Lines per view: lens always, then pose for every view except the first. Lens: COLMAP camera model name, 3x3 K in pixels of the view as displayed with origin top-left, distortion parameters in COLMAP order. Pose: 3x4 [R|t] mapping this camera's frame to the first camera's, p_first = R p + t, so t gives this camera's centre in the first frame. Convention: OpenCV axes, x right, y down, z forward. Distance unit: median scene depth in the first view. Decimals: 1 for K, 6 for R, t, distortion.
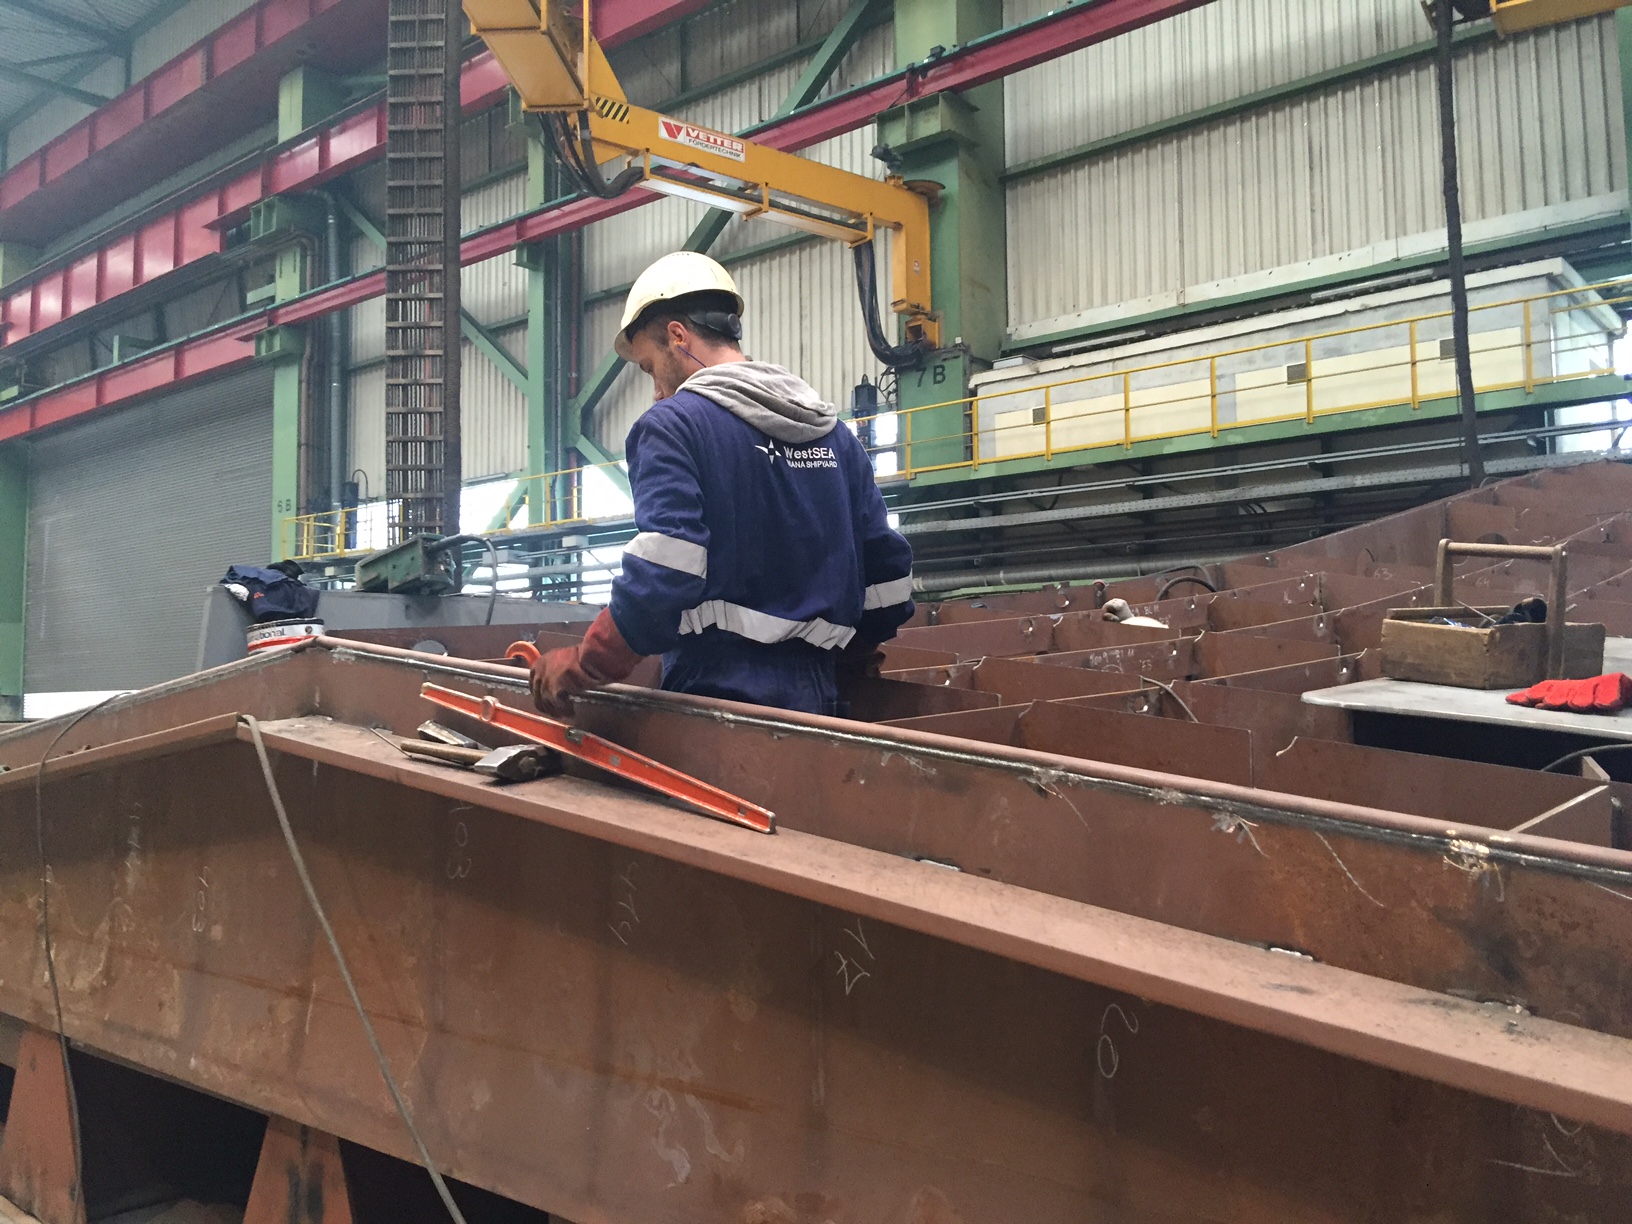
lens RADIAL K [[1379.5, 0, 821.5], [0, 1379.5, 602.1], [0, 0, 1]] dist [0.066639, -0.129076]
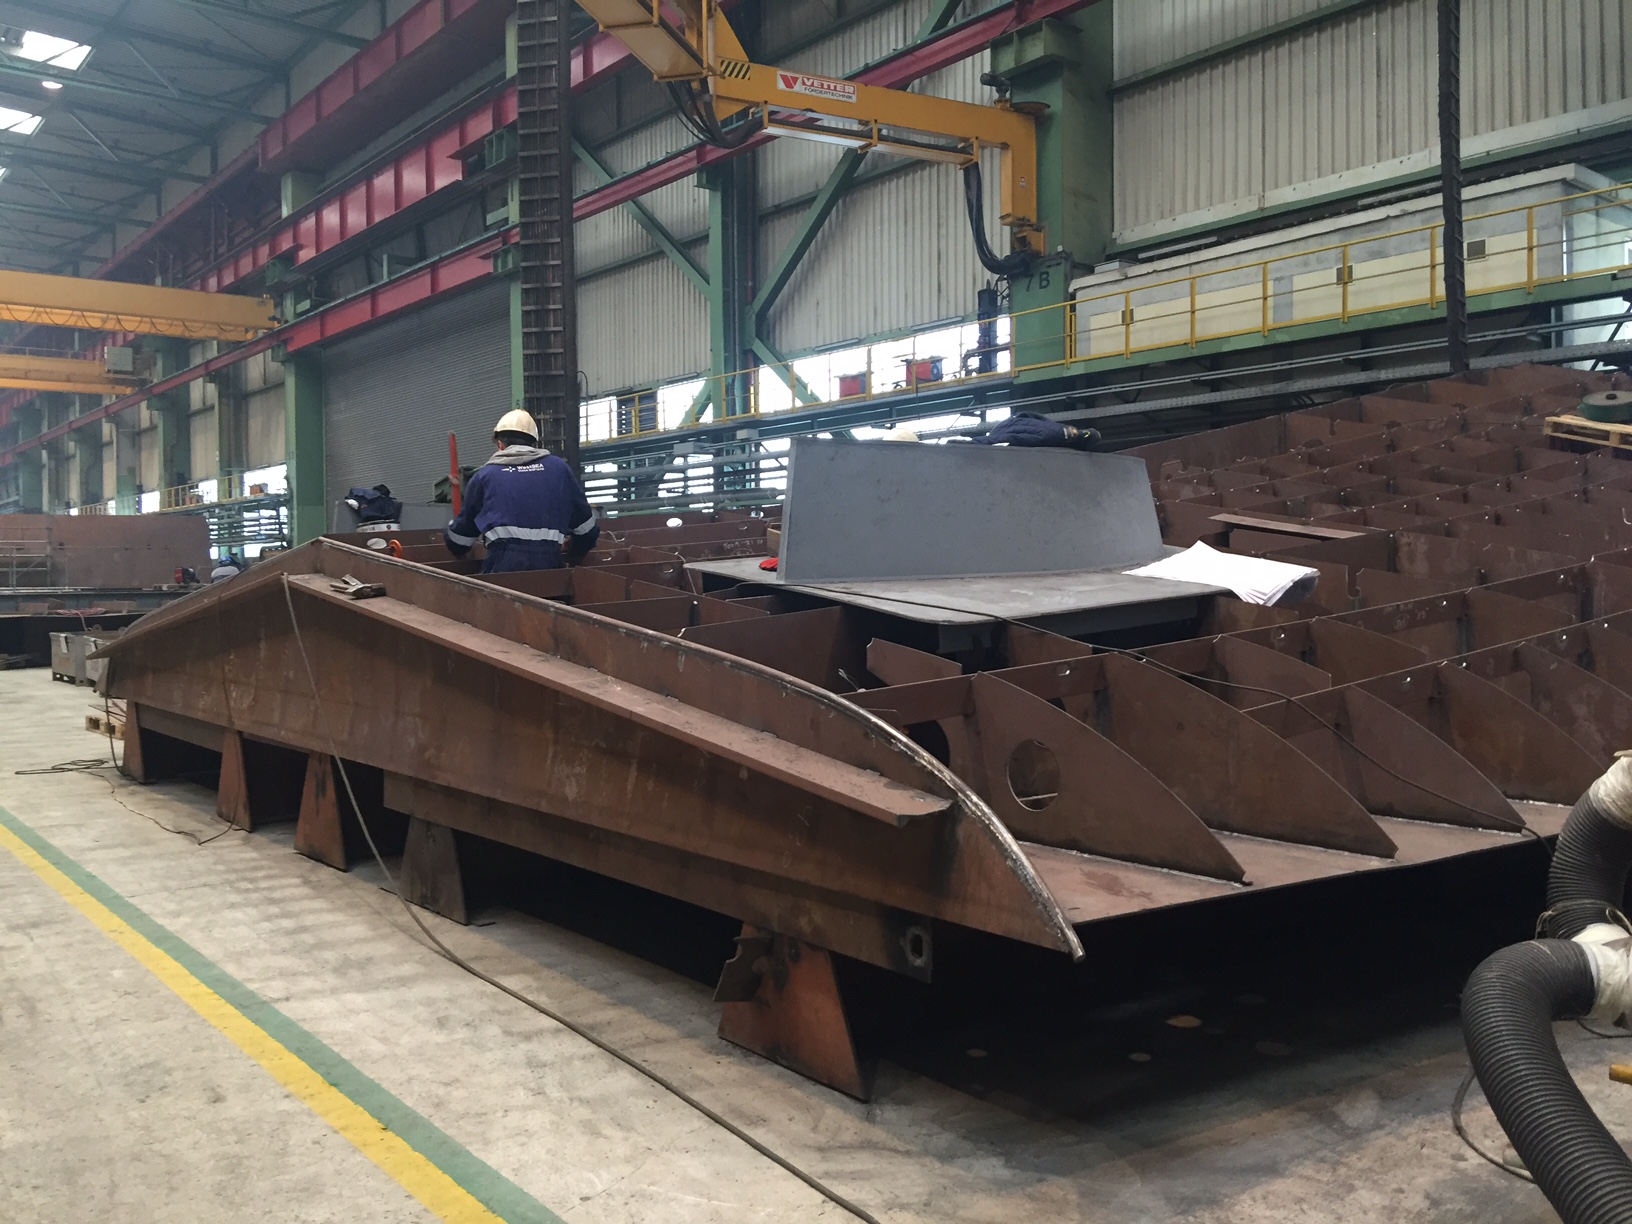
lens RADIAL K [[1379.5, 0, 825.8], [0, 1379.5, 605.9], [0, 0, 1]] dist [0.066639, -0.129076]
pose [[0.982308, 0.005688, -0.187189, 0.131157], [0.011841, 0.995652, 0.092396, -0.009431], [0.186900, -0.092978, 0.977969, -0.157512]]
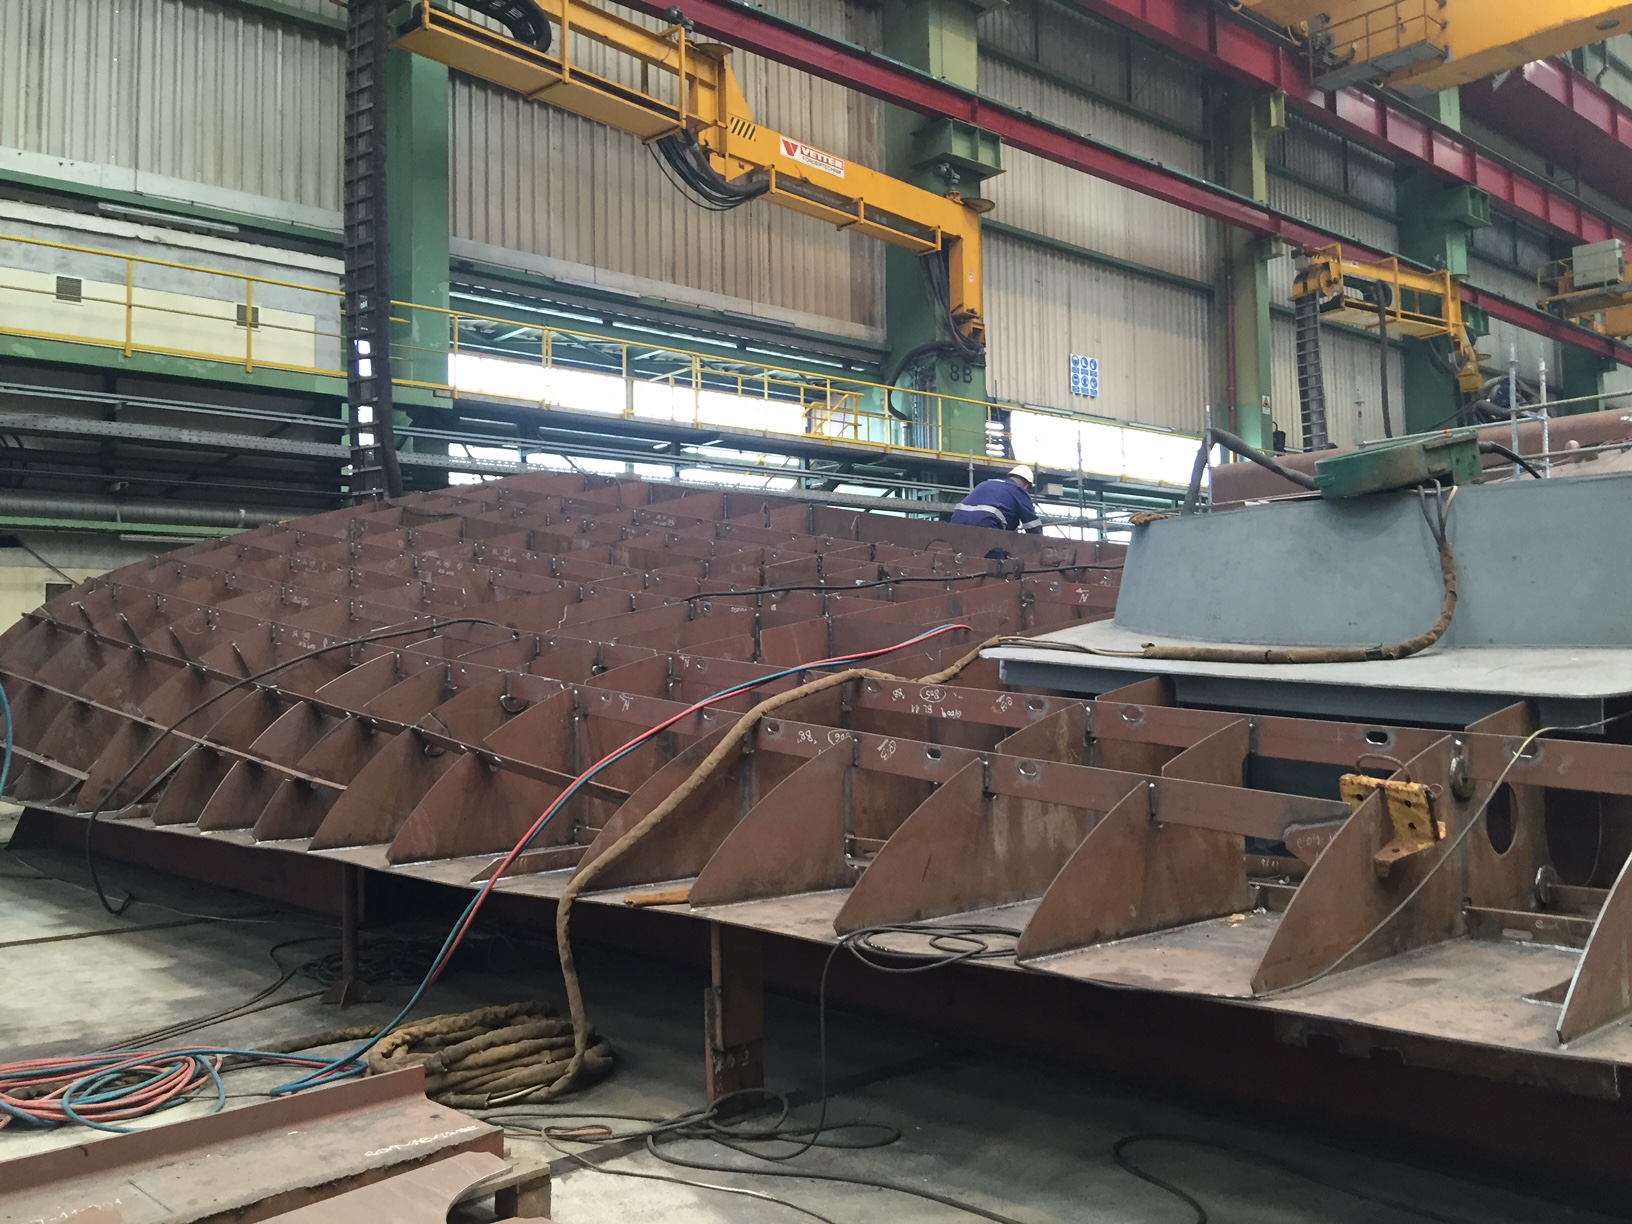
lens RADIAL K [[1379.5, 0, 829.9], [0, 1379.5, 605.6], [0, 0, 1]] dist [0.066639, -0.129076]
pose [[0.138271, 0.043172, 0.989453, -0.369796], [-0.060500, 0.997552, -0.035070, 0.024303], [-0.988545, -0.055013, 0.140545, 0.375812]]
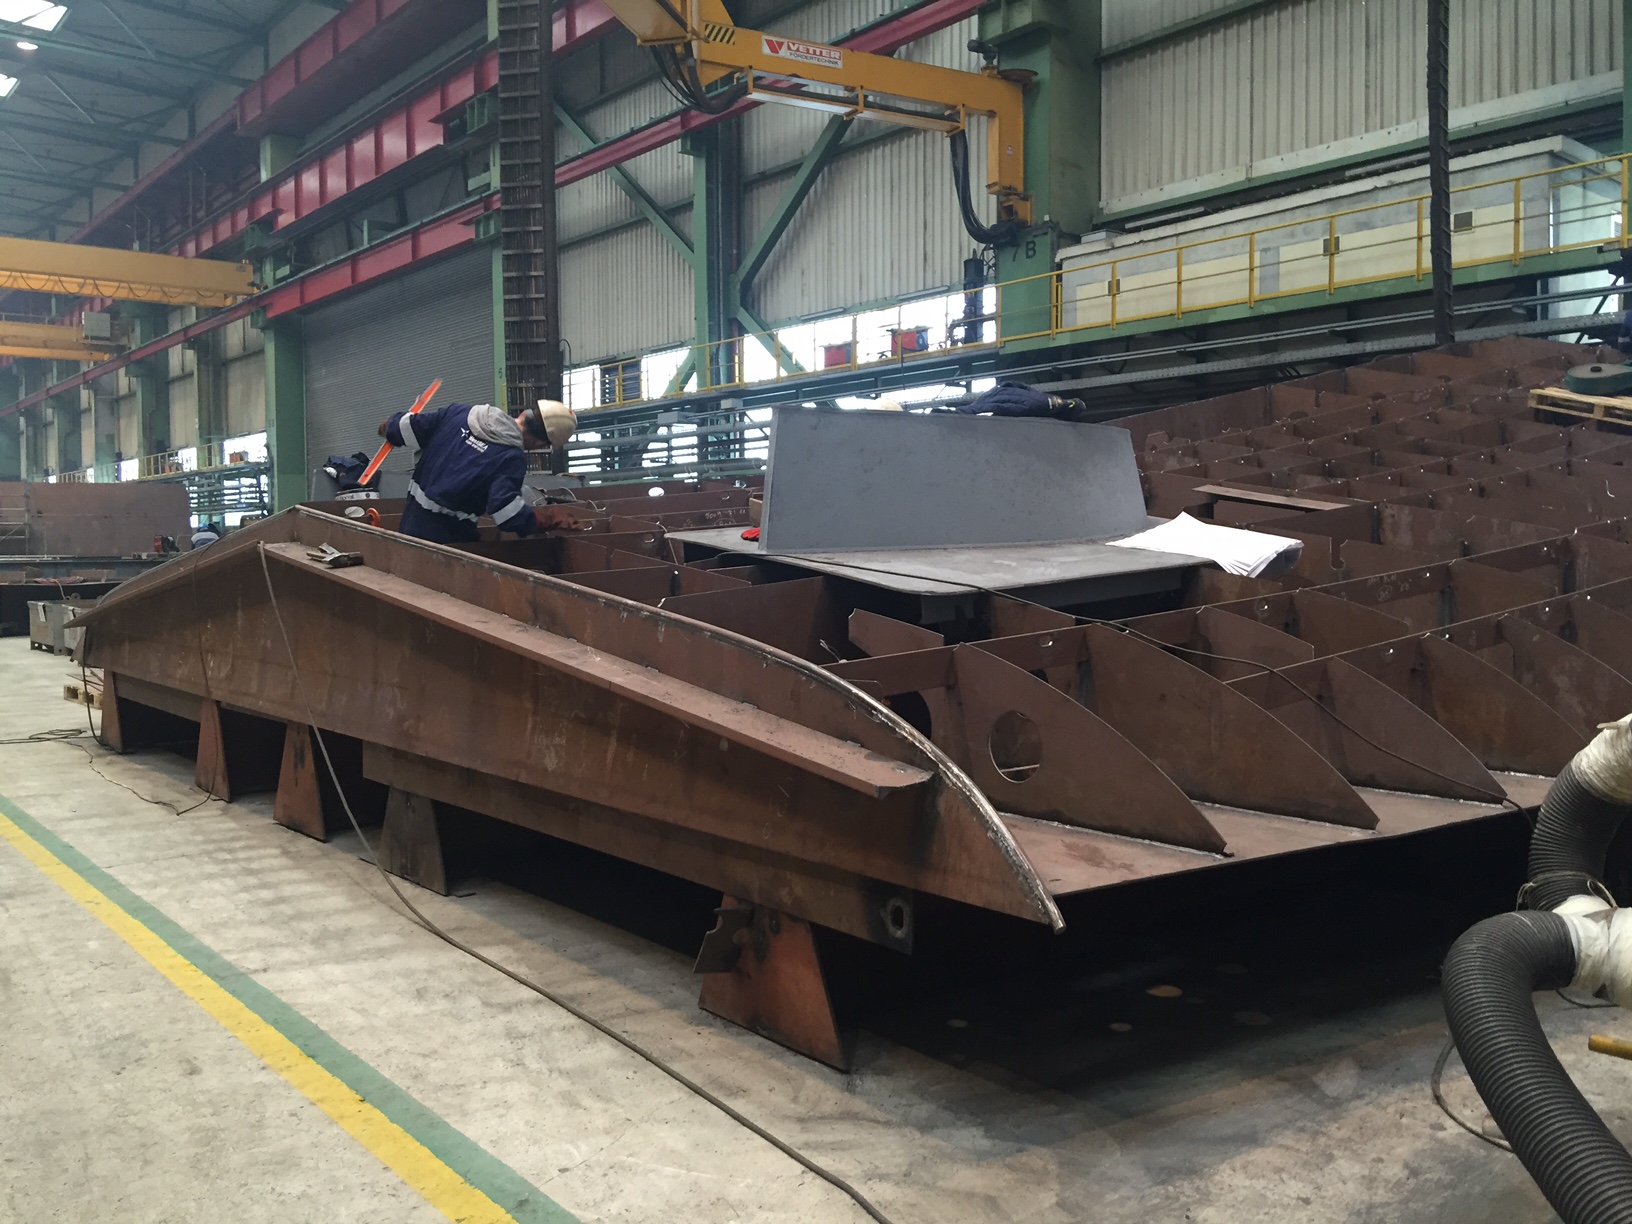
lens RADIAL K [[1379.5, 0, 828.4], [0, 1379.5, 606.6], [0, 0, 1]] dist [0.066639, -0.129076]
pose [[0.984588, 0.012196, -0.174467, 0.131246], [0.007859, 0.993473, 0.113797, -0.009048], [0.174716, -0.113414, 0.978065, -0.155519]]
